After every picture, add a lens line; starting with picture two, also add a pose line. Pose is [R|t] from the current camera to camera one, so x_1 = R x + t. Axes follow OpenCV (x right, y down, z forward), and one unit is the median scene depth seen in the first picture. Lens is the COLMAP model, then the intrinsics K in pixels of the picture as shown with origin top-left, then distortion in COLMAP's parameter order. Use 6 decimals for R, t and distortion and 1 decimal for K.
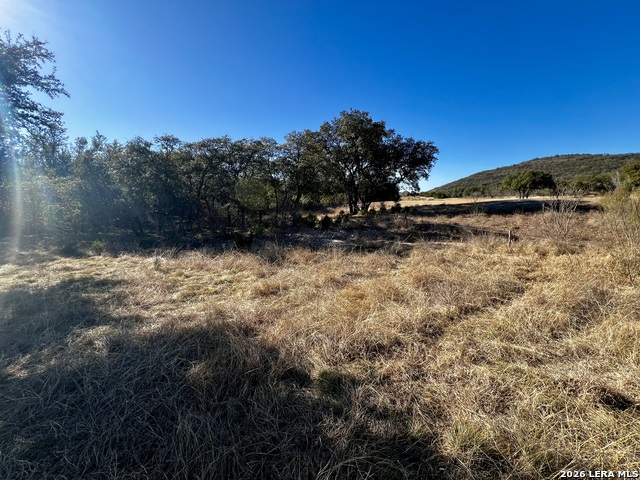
lens RADIAL K [[257.2, 0, 319.8], [0, 257.2, 240.7], [0, 0, 1]] dist [0.001533, -0.000165]
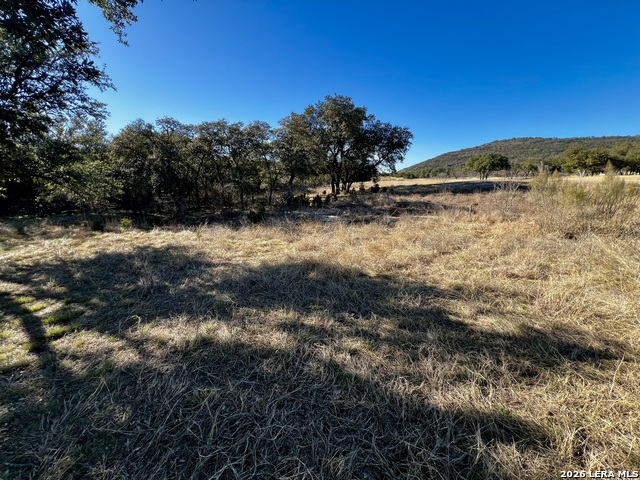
lens RADIAL K [[257.2, 0, 320.4], [0, 257.2, 240.4], [0, 0, 1]] dist [0.001533, -0.000165]
pose [[0.993971, -0.022970, 0.107210, -0.082571], [0.015033, 0.997125, 0.074262, 0.014620], [-0.108608, -0.072202, 0.991459, -0.114087]]
